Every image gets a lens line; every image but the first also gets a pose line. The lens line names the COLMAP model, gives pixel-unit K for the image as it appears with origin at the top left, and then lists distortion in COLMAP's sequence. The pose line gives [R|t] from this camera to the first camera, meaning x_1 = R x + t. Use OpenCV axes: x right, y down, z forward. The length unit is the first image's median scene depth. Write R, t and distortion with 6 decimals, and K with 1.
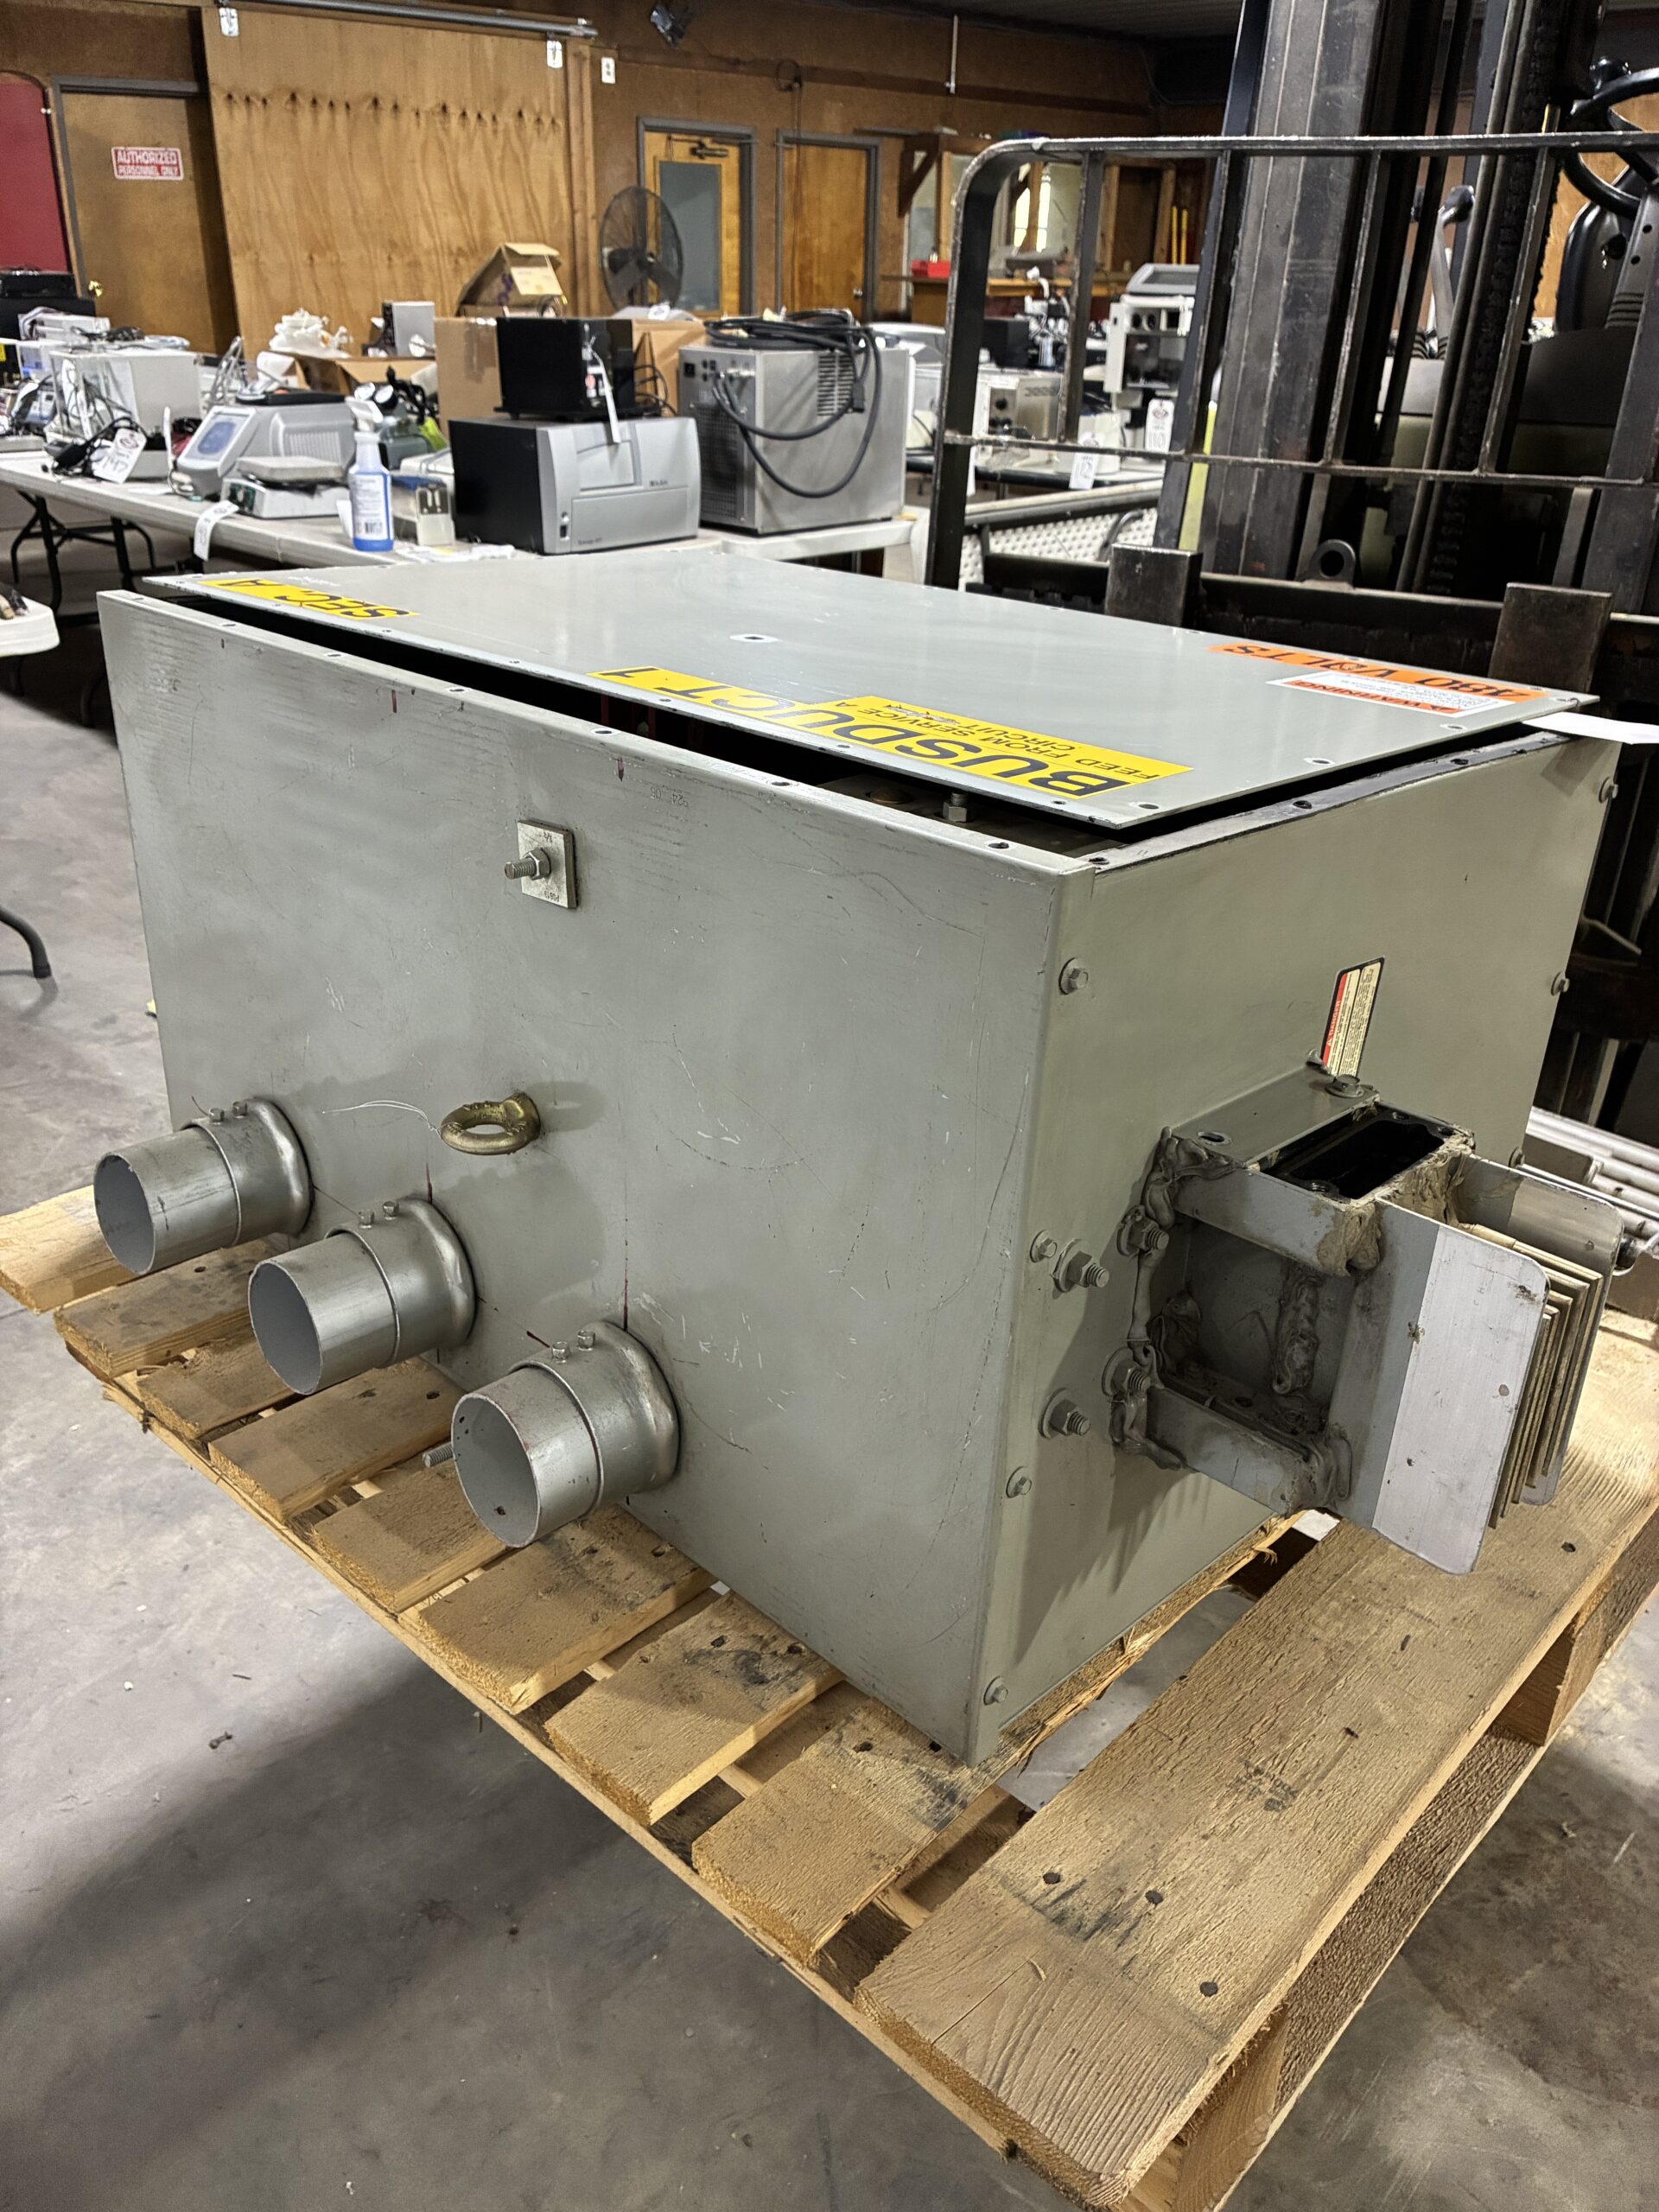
lens RADIAL K [[1649.1, 0, 829.5], [0, 1649.1, 1106.0], [0, 0, 1]] dist [0.031395, -0.064031]
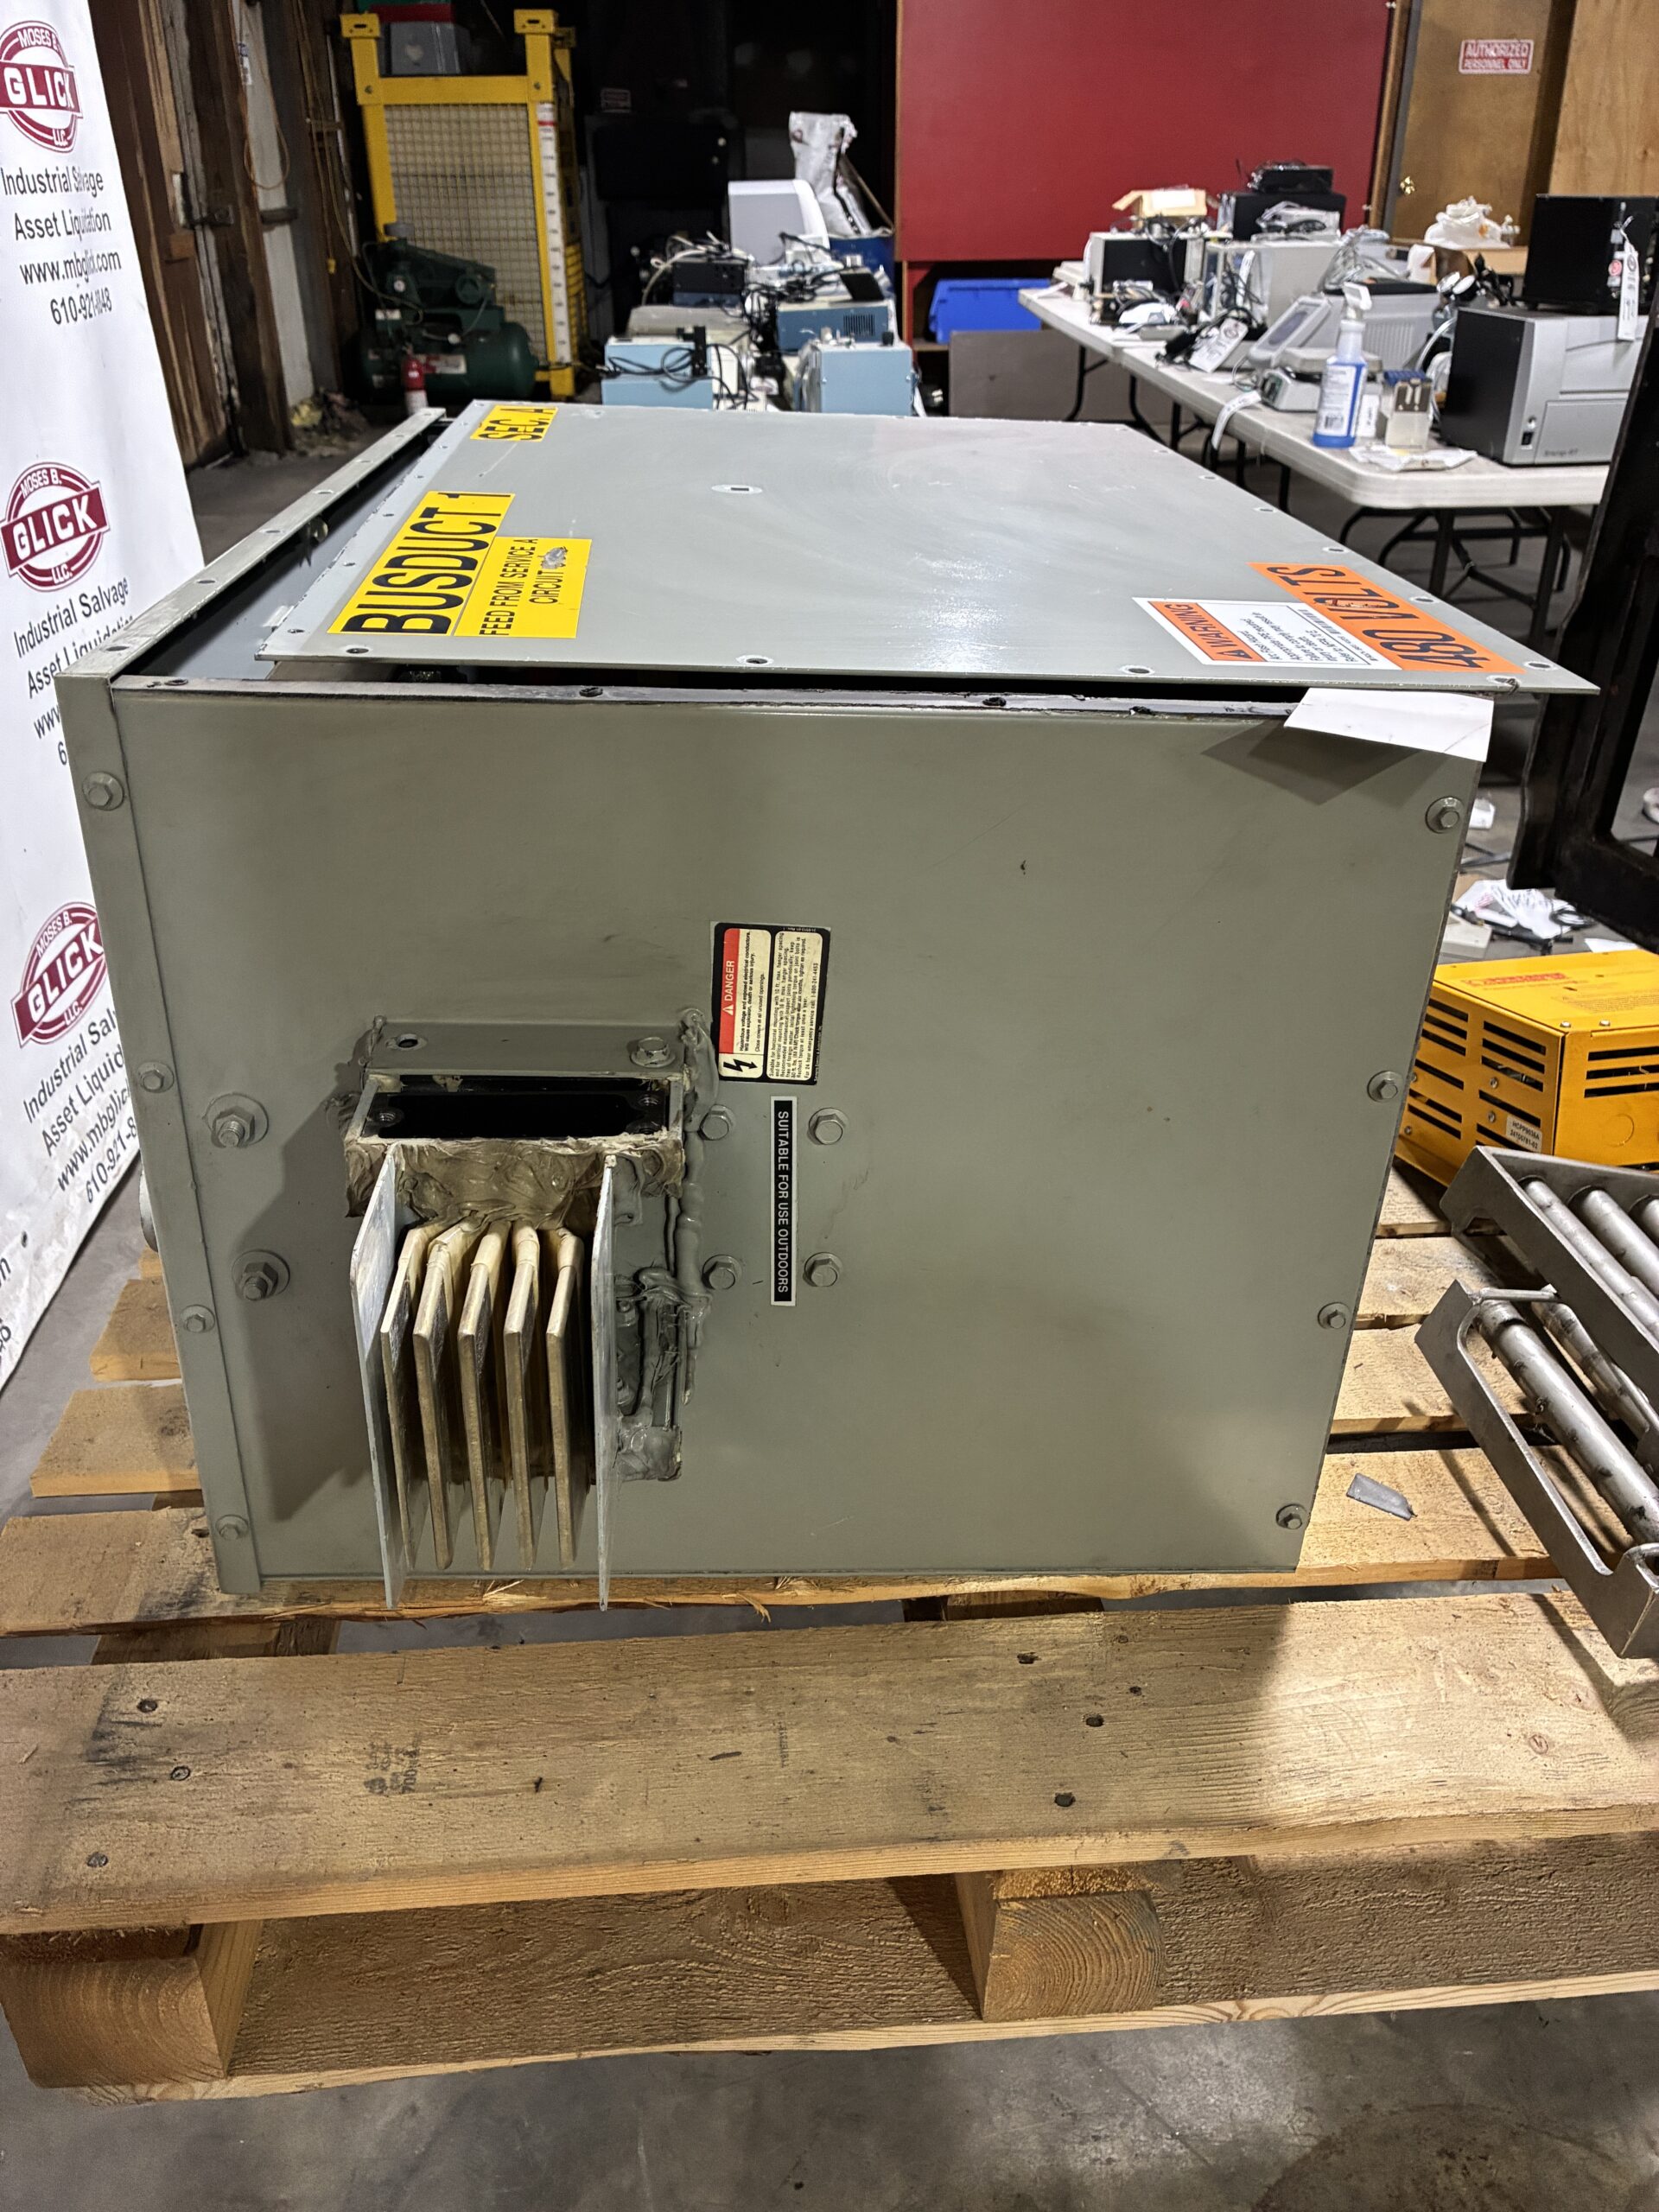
lens RADIAL K [[1630.7, 0, 829.5], [0, 1630.7, 1106.0], [0, 0, 1]] dist [0.078488, -0.120678]
pose [[0.736718, 0.306388, -0.602804, 0.180223], [-0.278150, 0.949857, 0.142843, -0.026283], [0.616343, 0.062435, 0.784999, 0.085443]]
